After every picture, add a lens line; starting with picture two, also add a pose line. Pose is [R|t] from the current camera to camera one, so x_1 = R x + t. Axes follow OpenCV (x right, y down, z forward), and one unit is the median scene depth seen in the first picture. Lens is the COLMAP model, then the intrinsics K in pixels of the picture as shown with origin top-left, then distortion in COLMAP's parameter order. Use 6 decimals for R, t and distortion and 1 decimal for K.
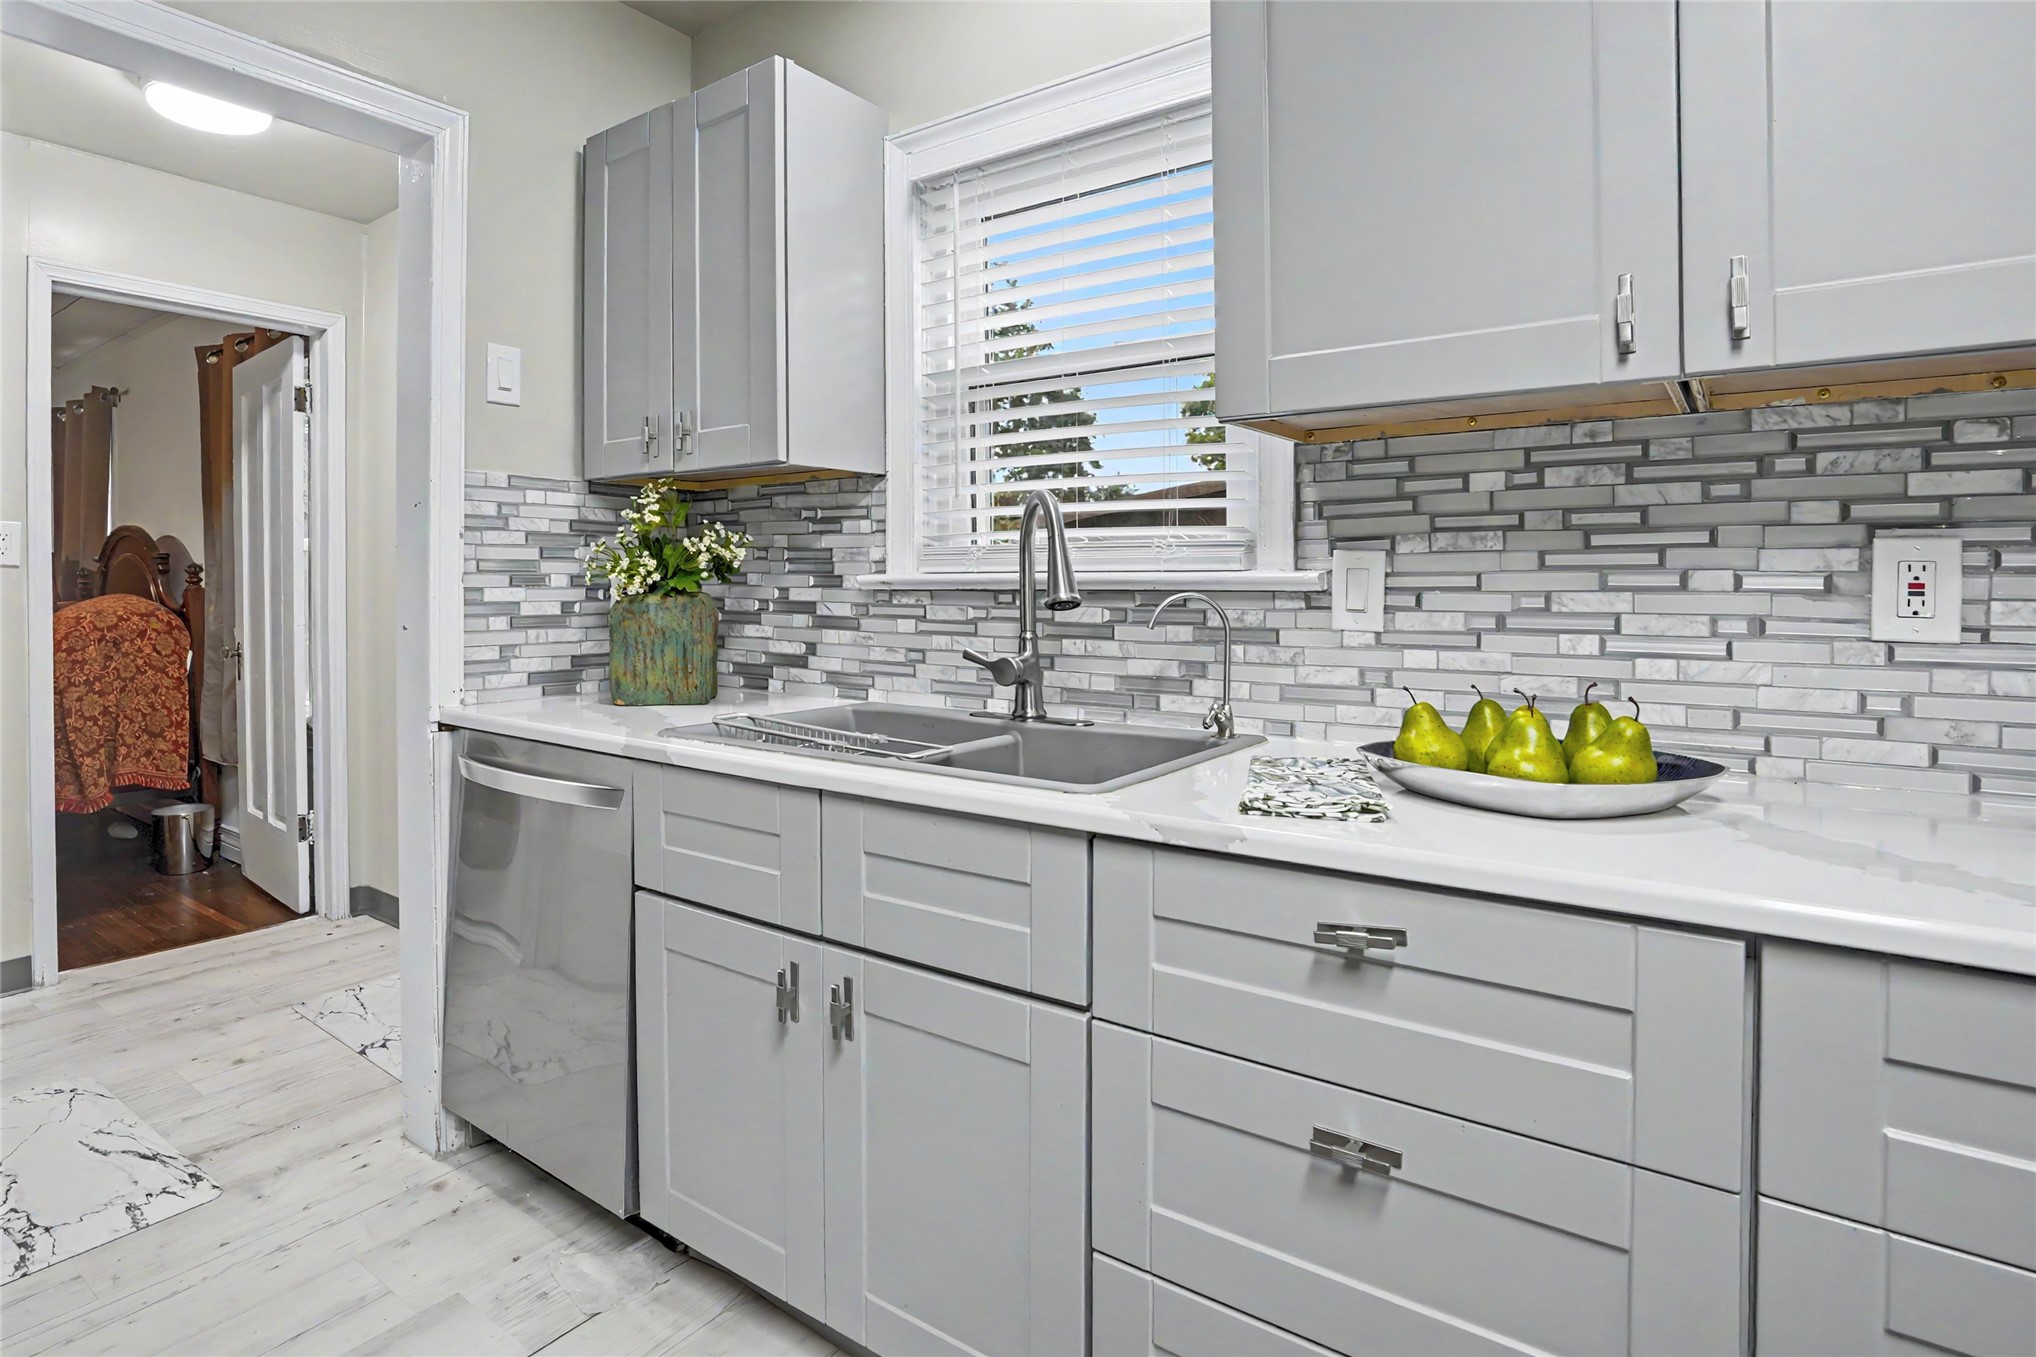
lens RADIAL K [[1072.1, 0, 923.1], [0, 1072.1, 593.8], [0, 0, 1]] dist [-0.066969, 0.032687]
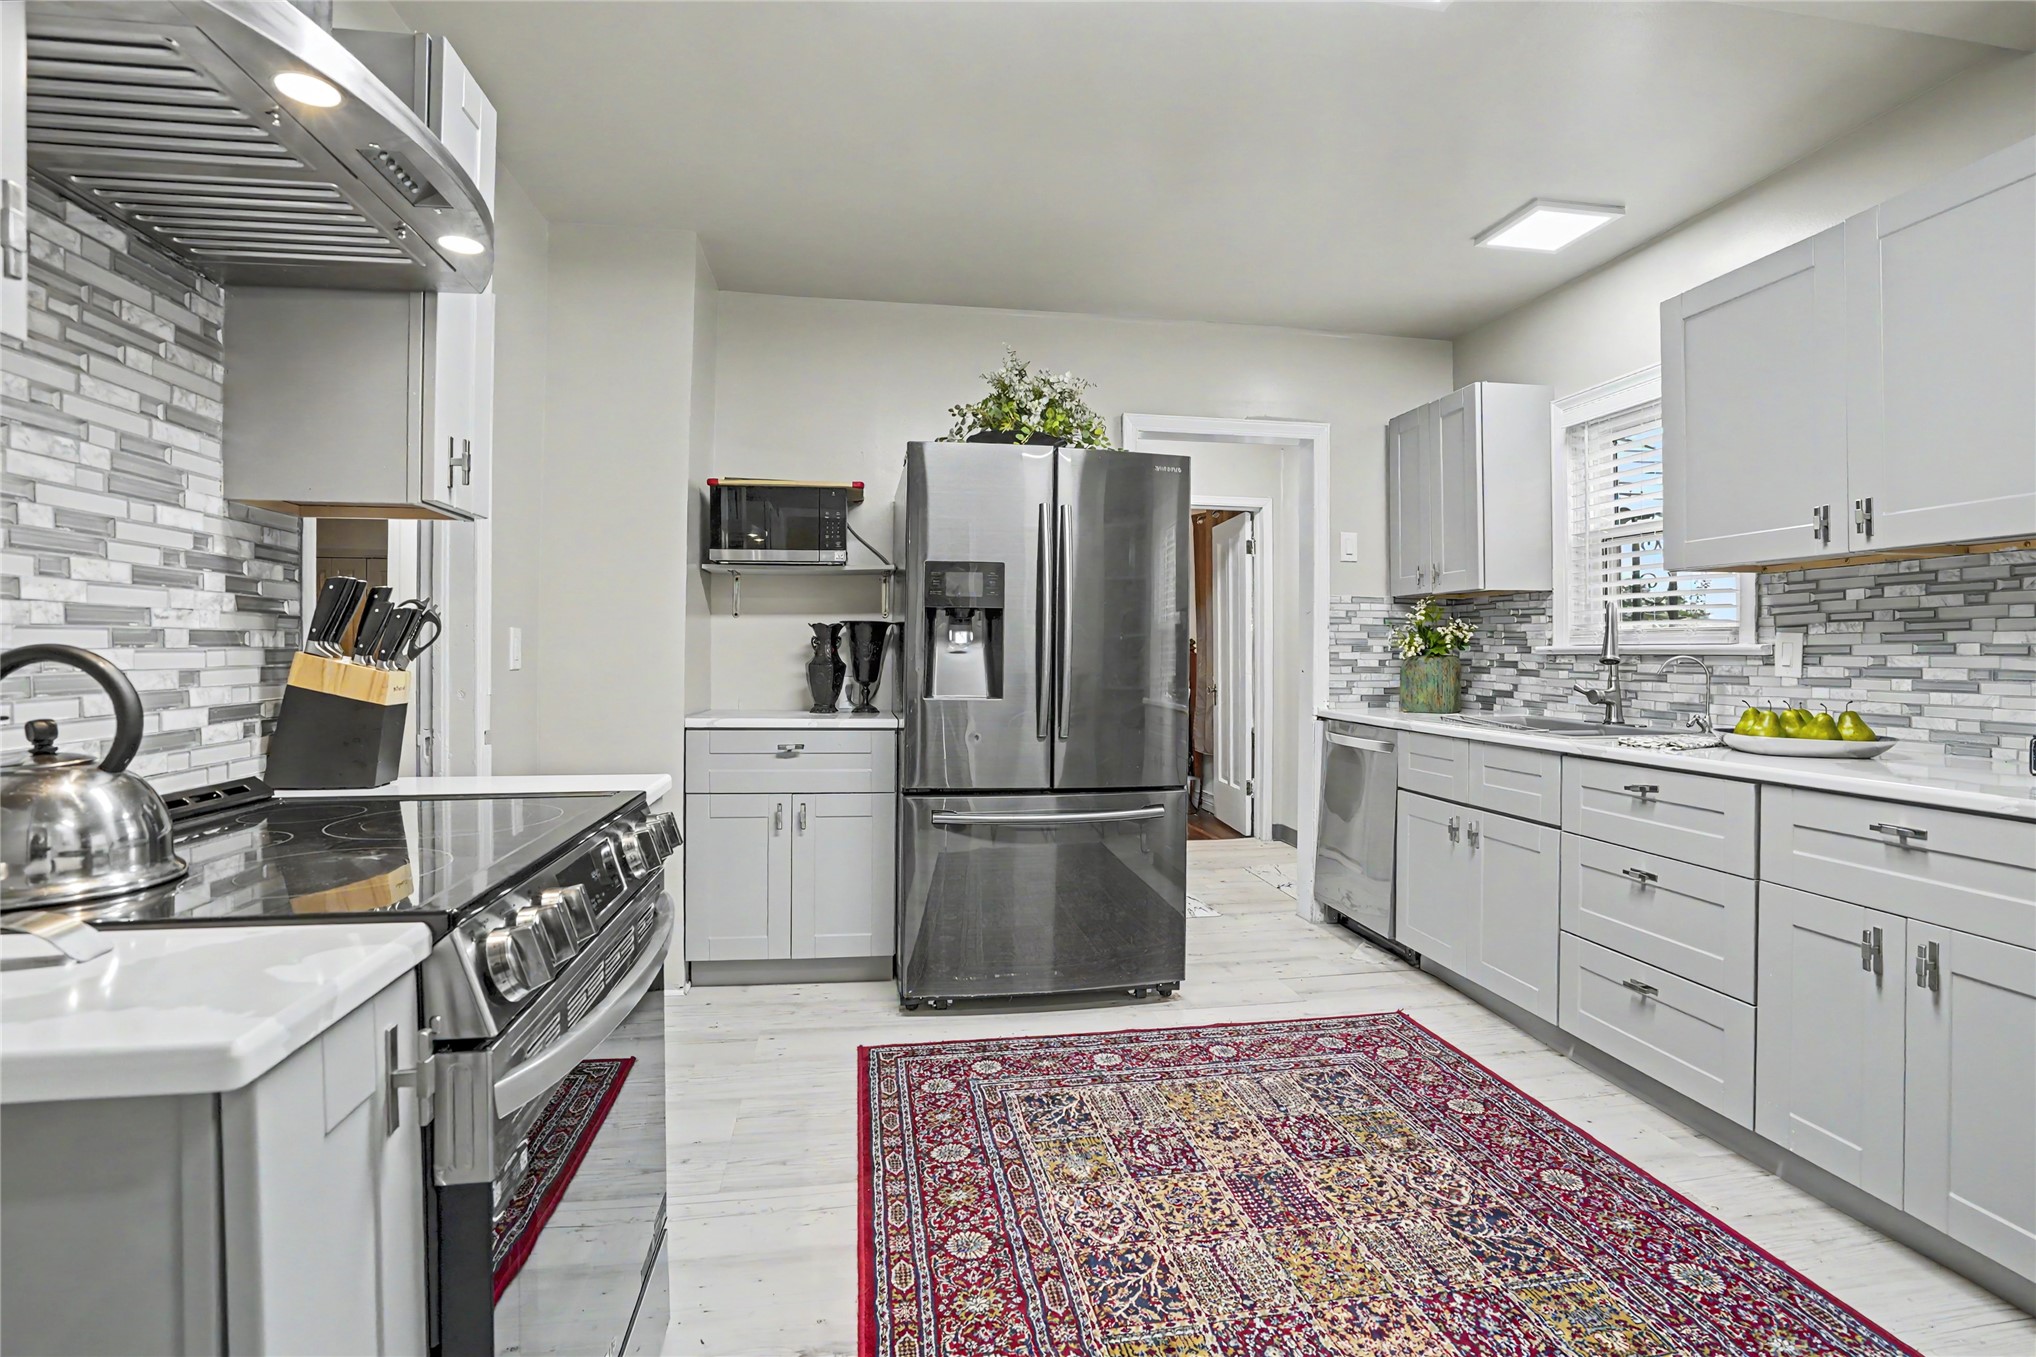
lens RADIAL K [[976.0, 0, 1027.6], [0, 976.0, 650.5], [0, 0, 1]] dist [-0.056462, 0.022050]
pose [[0.739093, 0.002423, -0.673599, 0.449794], [-0.010750, 0.999909, -0.008198, 0.013761], [0.673517, 0.013300, 0.739052, -0.881663]]
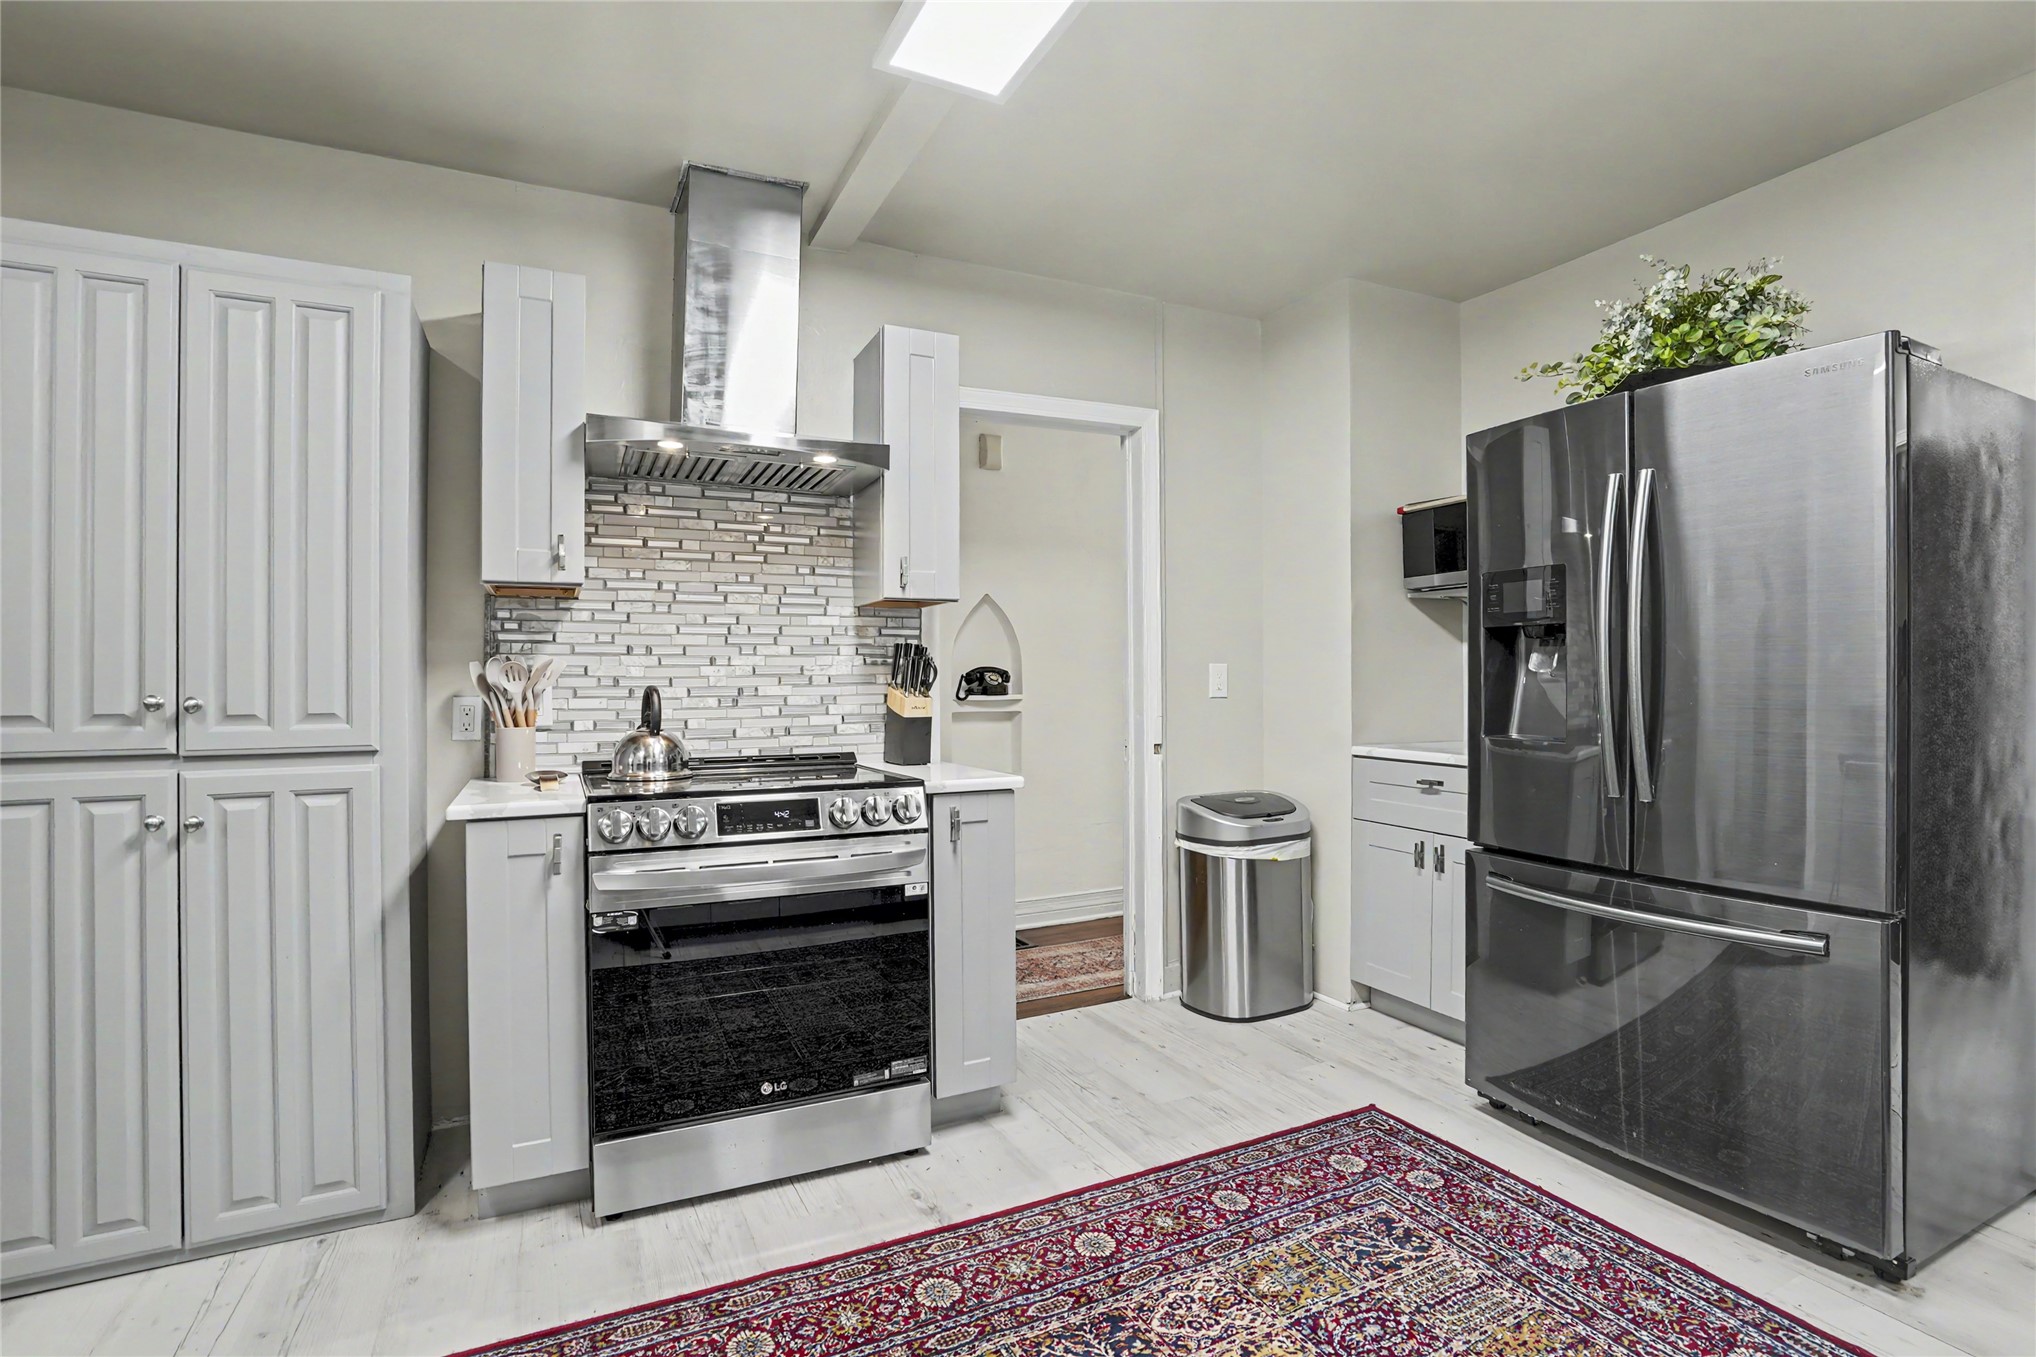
lens RADIAL K [[972.3, 0, 1018.0], [0, 972.3, 678.5], [0, 0, 1]] dist [-0.056259, 0.021406]
pose [[-0.438880, 0.000554, -0.898546, 0.697234], [-0.000555, 0.999999, 0.000888, 0.001636], [0.898546, 0.000889, -0.438879, 0.126893]]
